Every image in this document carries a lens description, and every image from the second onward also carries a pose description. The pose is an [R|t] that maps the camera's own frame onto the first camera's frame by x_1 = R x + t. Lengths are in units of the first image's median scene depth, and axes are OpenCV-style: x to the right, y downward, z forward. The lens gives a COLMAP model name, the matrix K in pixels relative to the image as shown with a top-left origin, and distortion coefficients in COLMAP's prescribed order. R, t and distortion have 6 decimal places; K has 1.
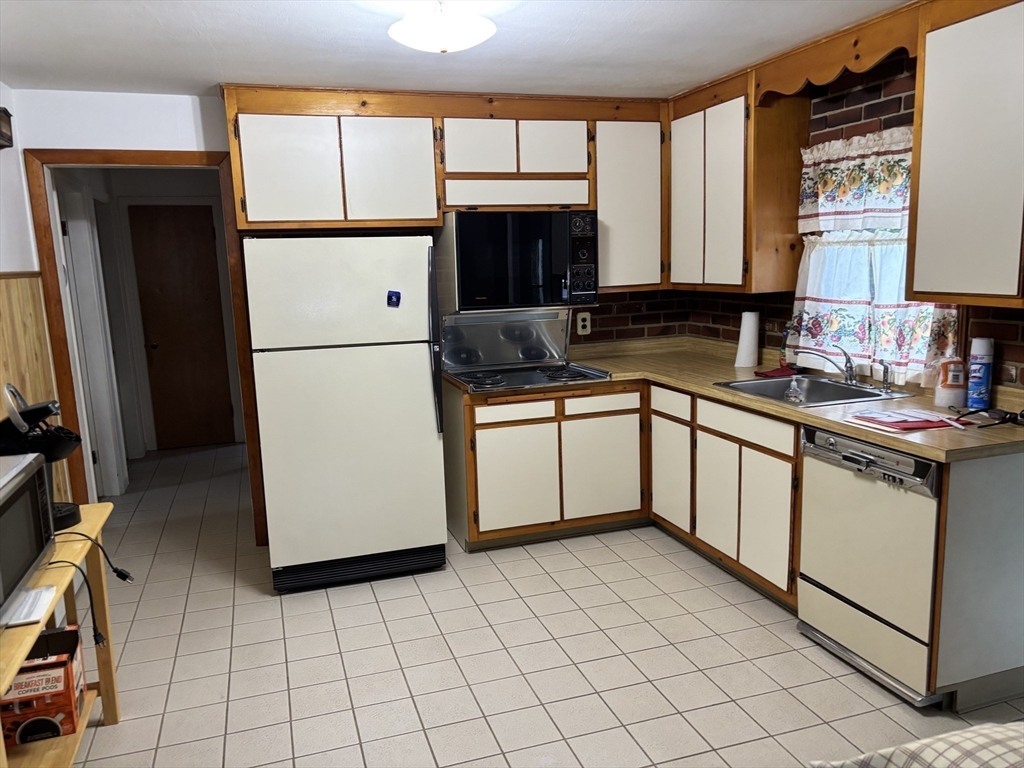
lens RADIAL K [[782.3, 0, 512.0], [0, 782.3, 384.0], [0, 0, 1]] dist [0.053600, -0.049051]
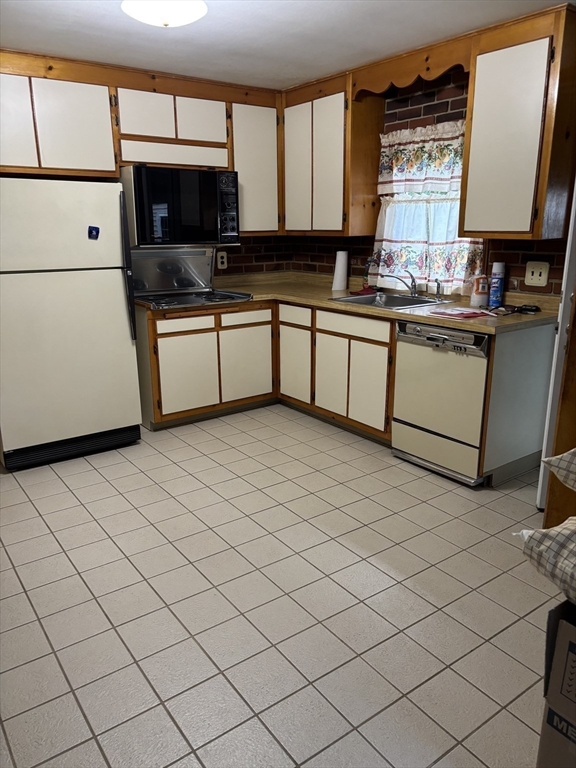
lens RADIAL K [[586.7, 0, 288.0], [0, 586.7, 384.0], [0, 0, 1]] dist [0.053600, -0.049051]
pose [[0.949391, -0.058273, 0.308643, -0.154678], [0.028392, 0.994538, 0.100439, 0.043837], [-0.312811, -0.086593, 0.945860, -0.015685]]
